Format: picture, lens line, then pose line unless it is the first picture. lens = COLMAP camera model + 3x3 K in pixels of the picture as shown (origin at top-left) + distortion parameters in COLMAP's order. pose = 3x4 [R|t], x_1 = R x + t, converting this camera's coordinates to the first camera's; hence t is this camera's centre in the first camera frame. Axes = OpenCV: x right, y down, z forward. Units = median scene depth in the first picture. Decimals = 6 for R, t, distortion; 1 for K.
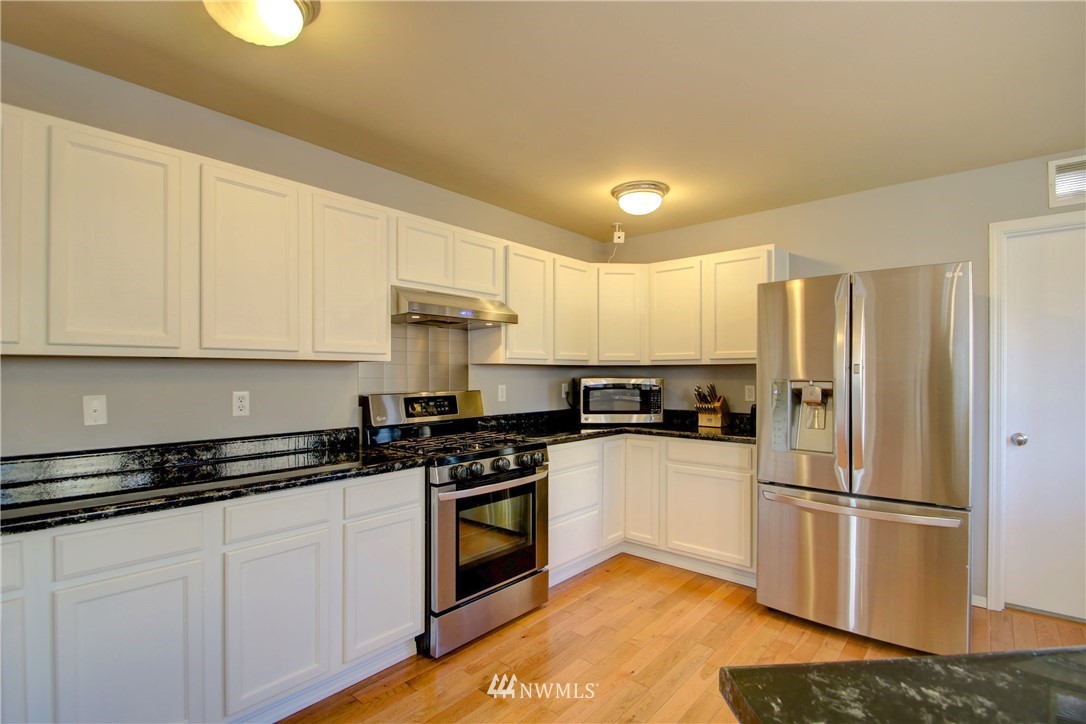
lens RADIAL K [[516.2, 0, 559.1], [0, 516.2, 373.4], [0, 0, 1]] dist [0.014259, -0.006711]
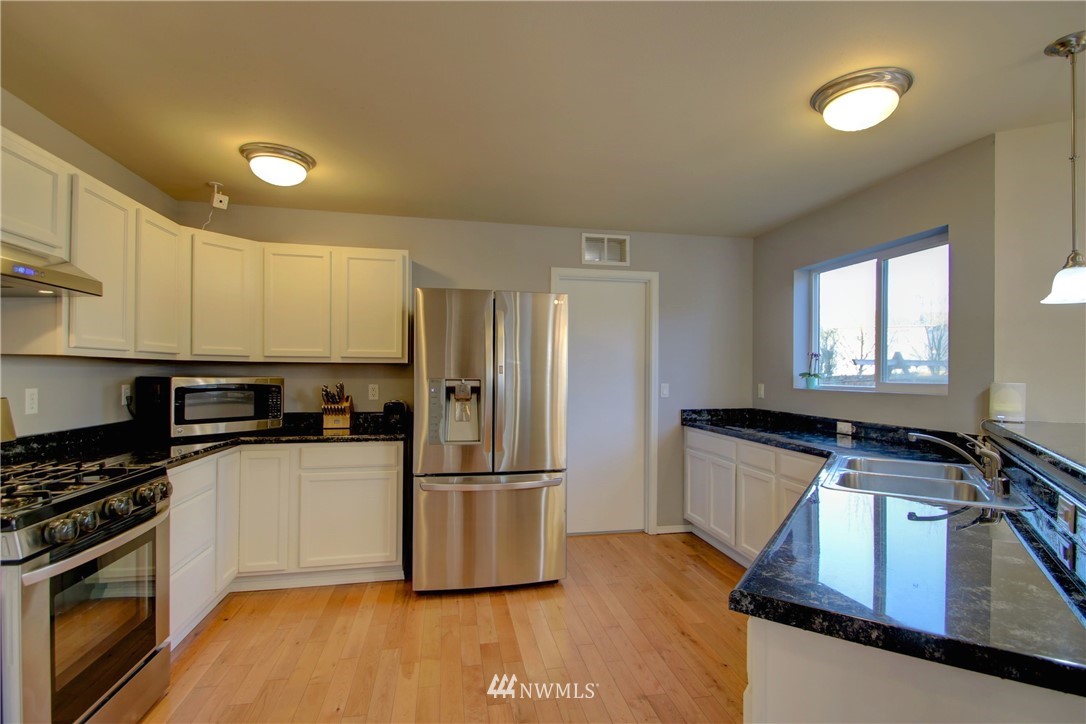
lens RADIAL K [[516.2, 0, 548.7], [0, 516.2, 370.6], [0, 0, 1]] dist [0.014259, -0.006711]
pose [[0.616082, 0.007836, 0.787643, -0.232693], [-0.007485, 0.999964, -0.004093, -0.001580], [-0.787647, -0.003374, 0.616118, 0.117142]]
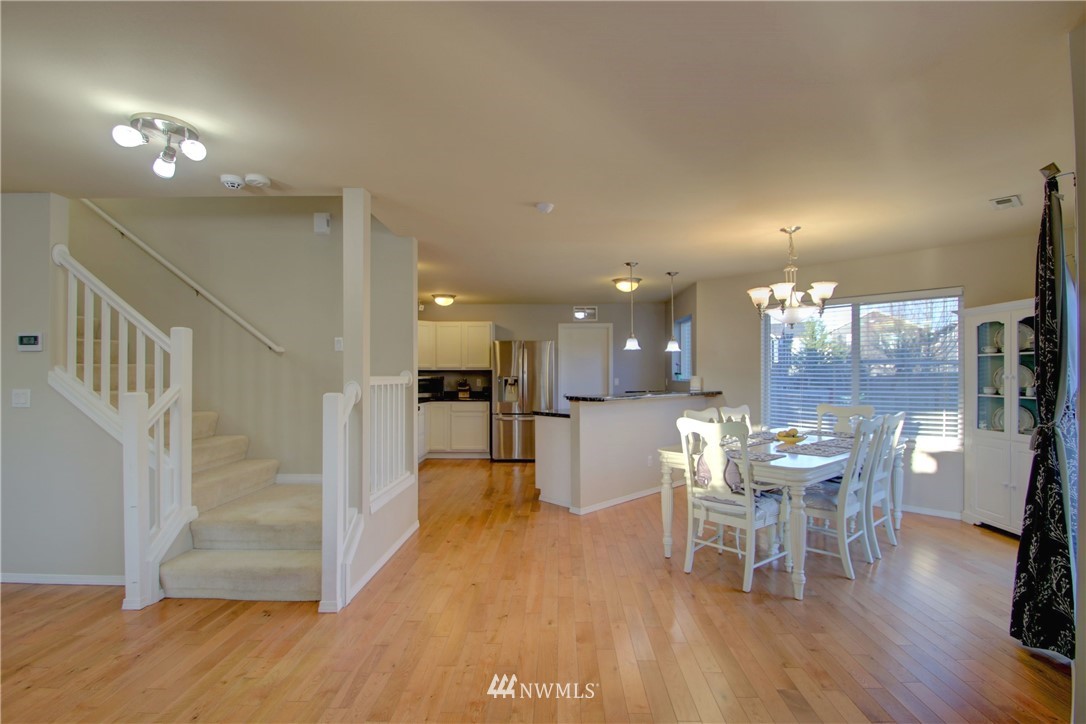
lens RADIAL K [[516.2, 0, 551.6], [0, 516.2, 366.2], [0, 0, 1]] dist [0.014259, -0.006711]
pose [[0.772359, 0.008246, 0.635132, -0.922594], [0.001194, 0.999895, -0.014434, -0.001629], [-0.635185, 0.011906, 0.772269, -1.083123]]
